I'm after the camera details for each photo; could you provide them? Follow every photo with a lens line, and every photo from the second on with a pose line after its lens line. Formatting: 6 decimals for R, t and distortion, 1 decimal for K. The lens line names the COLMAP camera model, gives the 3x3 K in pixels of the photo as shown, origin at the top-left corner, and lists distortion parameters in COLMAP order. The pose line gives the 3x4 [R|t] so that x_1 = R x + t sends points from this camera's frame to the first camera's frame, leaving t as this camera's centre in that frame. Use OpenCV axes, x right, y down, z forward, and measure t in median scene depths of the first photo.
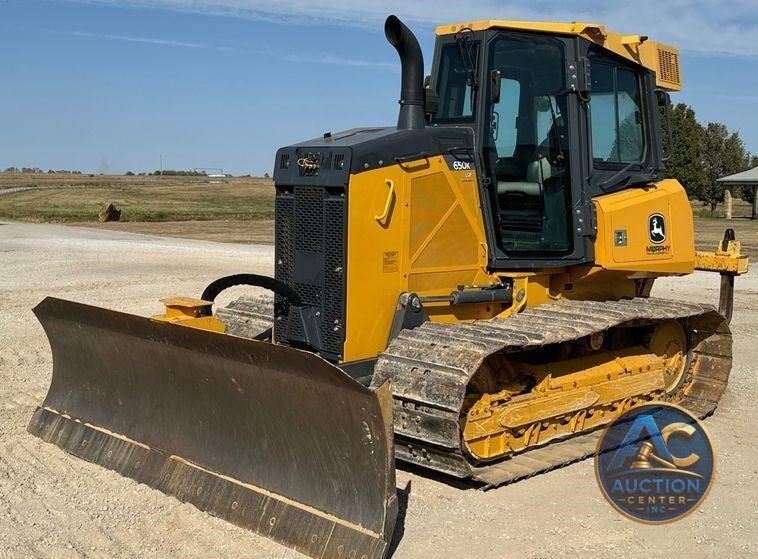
lens RADIAL K [[988.5, 0, 429.7], [0, 988.5, 280.1], [0, 0, 1]] dist [0.098627, -0.015867]
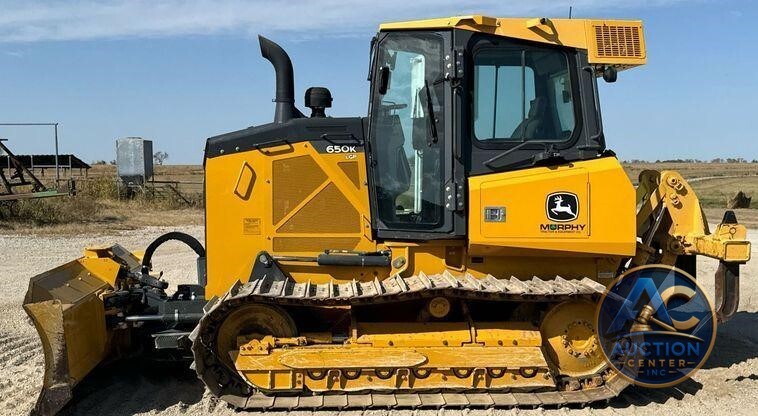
lens RADIAL K [[961.2, 0, 380.9], [0, 961.2, 219.7], [0, 0, 1]] dist [0.092317, -0.006665]
pose [[0.730662, 0.023970, -0.682318, 0.821810], [-0.056876, 0.998047, -0.025844, -0.004155], [0.680366, 0.057691, 0.730599, 0.187655]]
